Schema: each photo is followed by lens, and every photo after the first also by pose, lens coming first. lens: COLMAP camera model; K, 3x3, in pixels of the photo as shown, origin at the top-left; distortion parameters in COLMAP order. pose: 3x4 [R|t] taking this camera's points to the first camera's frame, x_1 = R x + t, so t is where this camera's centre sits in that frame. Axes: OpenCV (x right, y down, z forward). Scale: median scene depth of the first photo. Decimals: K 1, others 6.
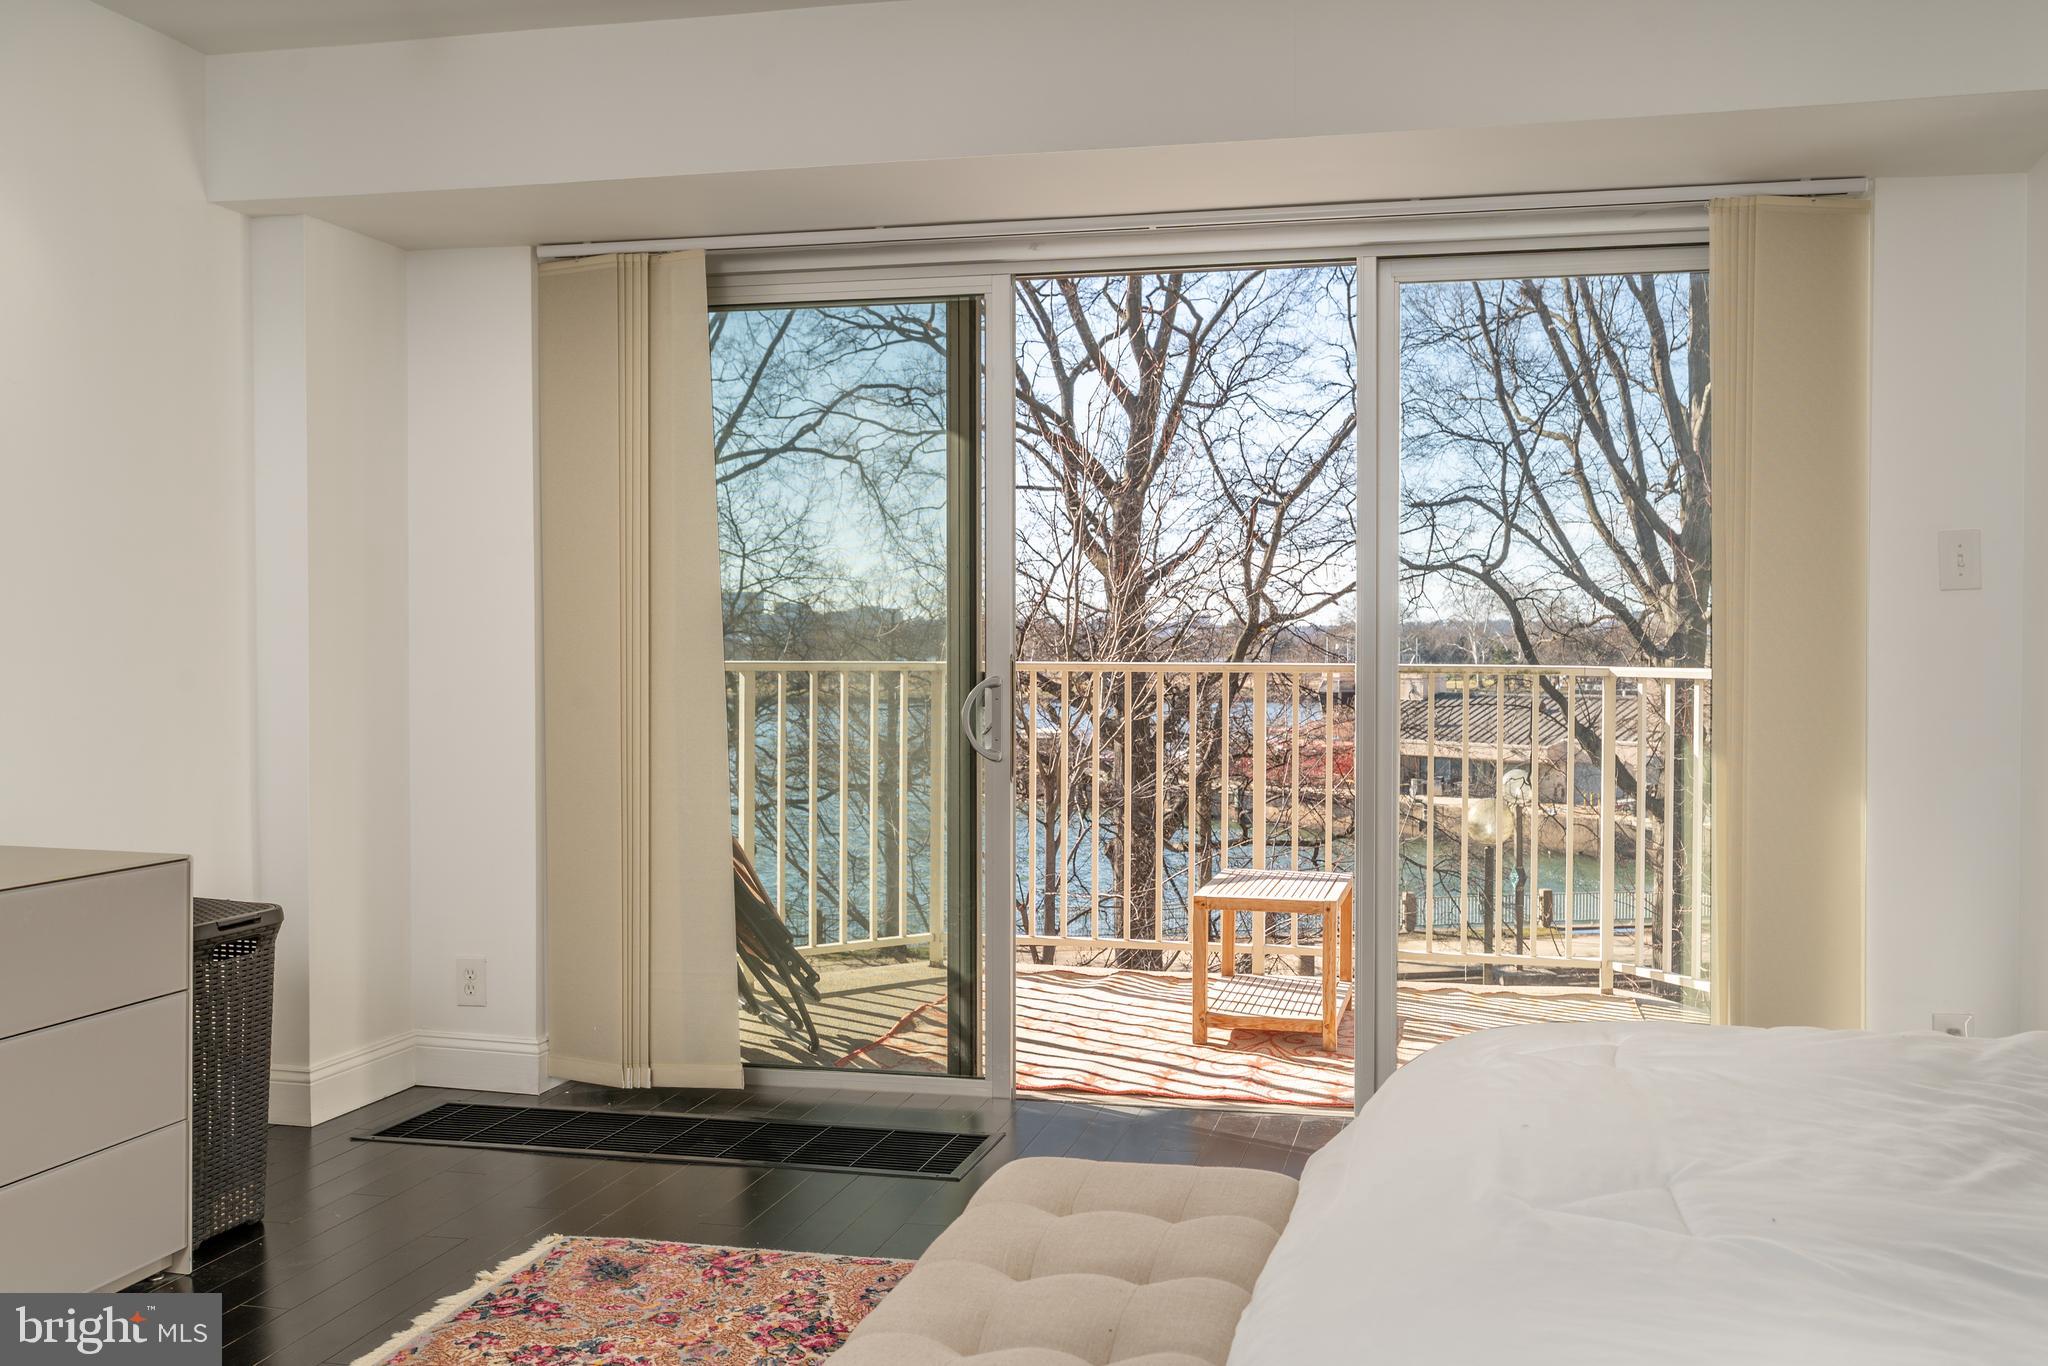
lens RADIAL K [[1725.9, 0, 1091.5], [0, 1725.9, 670.0], [0, 0, 1]] dist [0.017121, 0.002955]
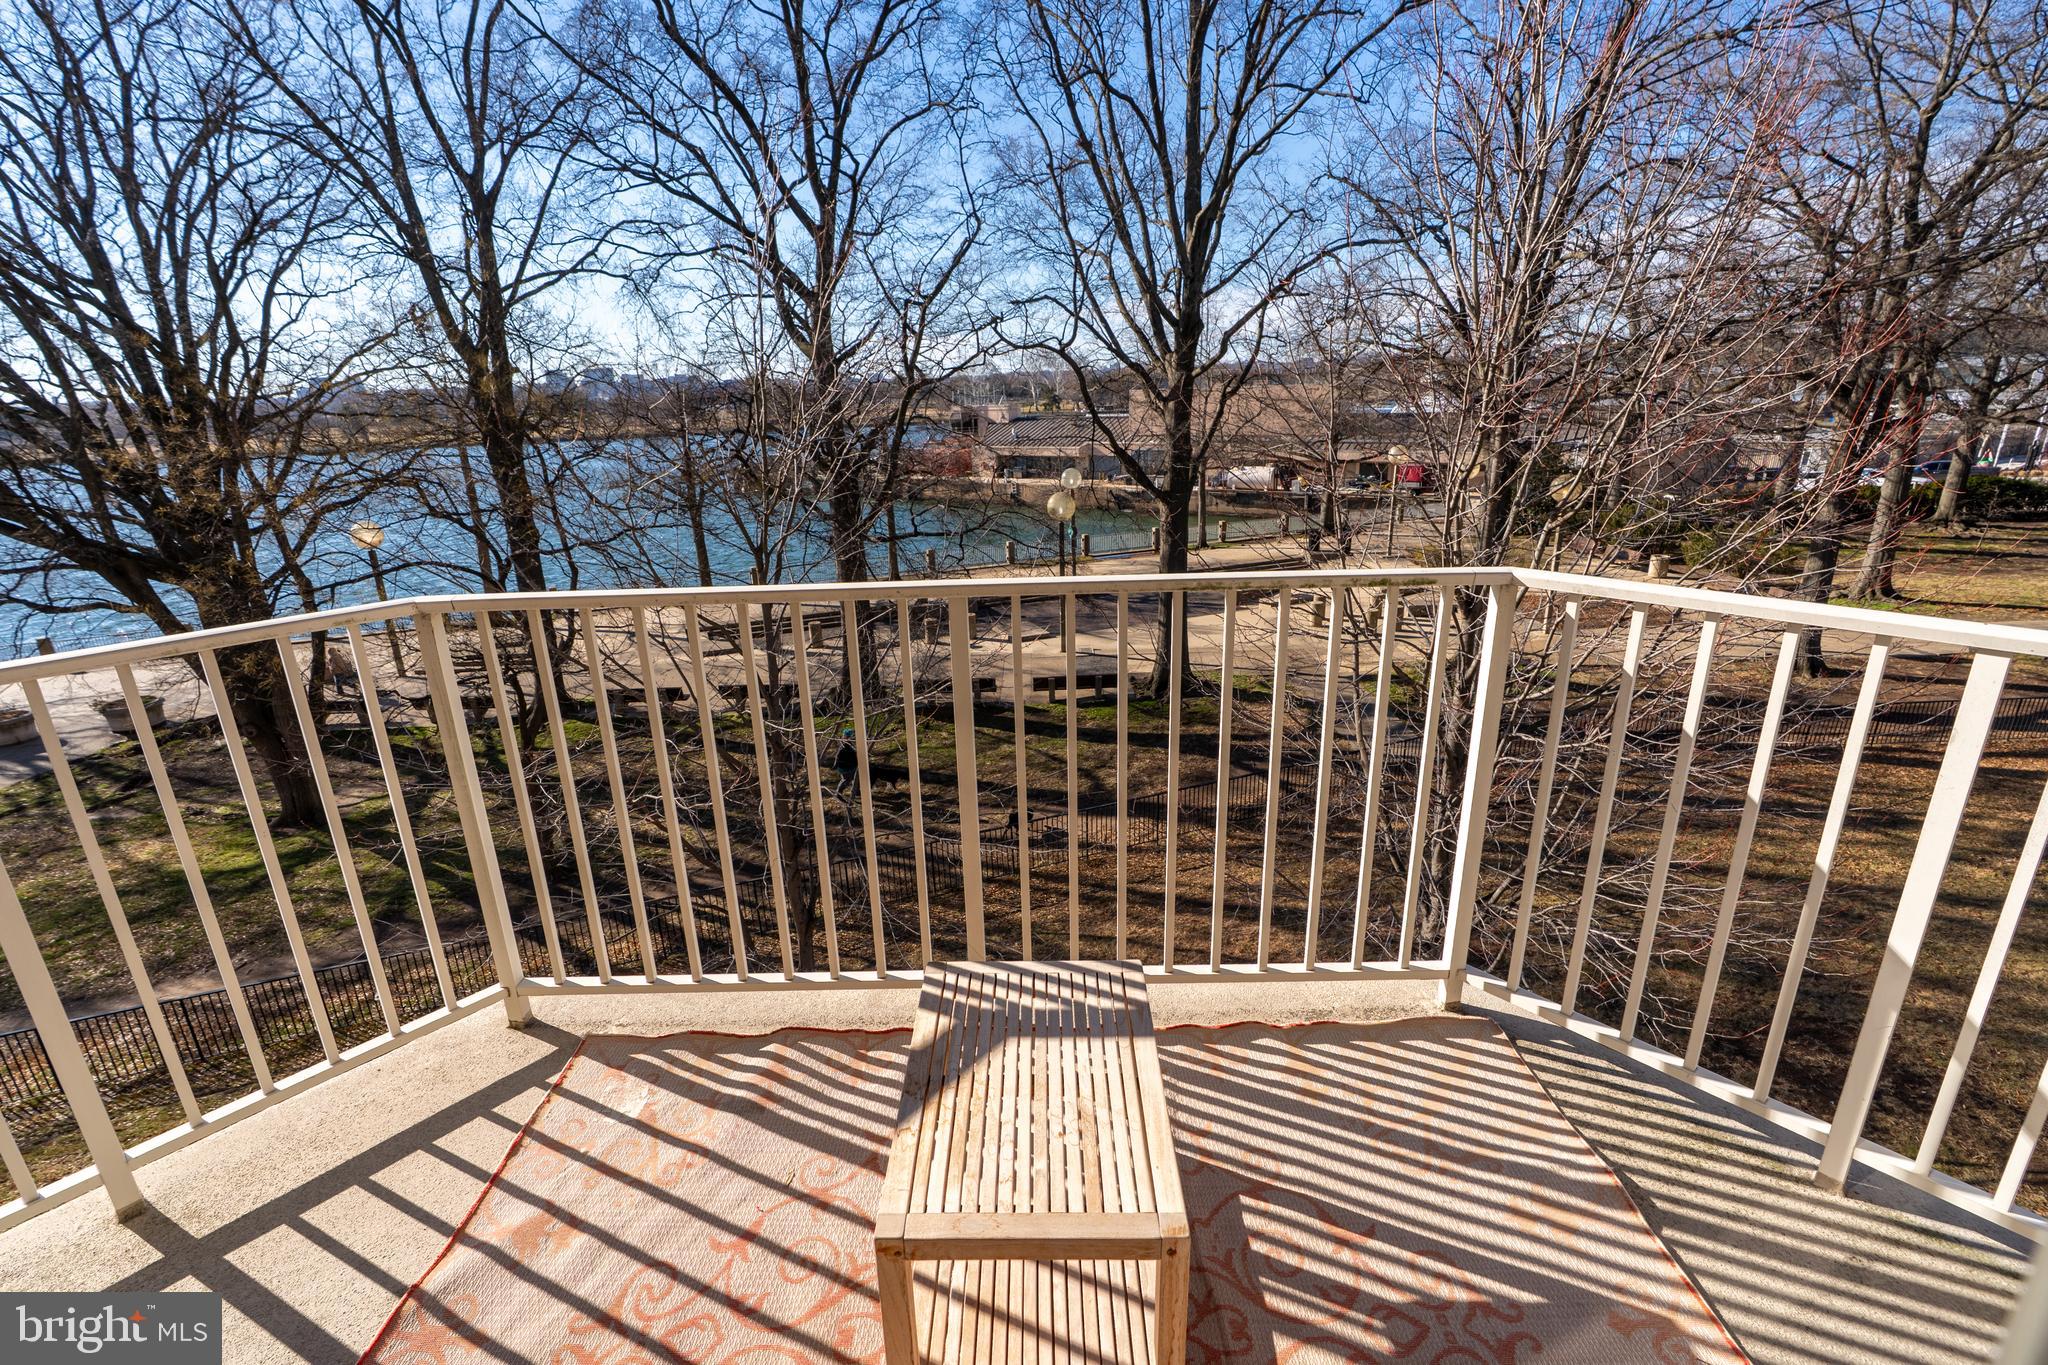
lens RADIAL K [[926.4, 0, 1013.8], [0, 926.4, 685.0], [0, 0, 1]] dist [-0.007946, 0.002420]
pose [[0.979360, -0.094361, 0.178745, 0.011826], [0.038629, 0.955417, 0.292720, -0.011963], [-0.198398, -0.279774, 0.939343, 0.138386]]
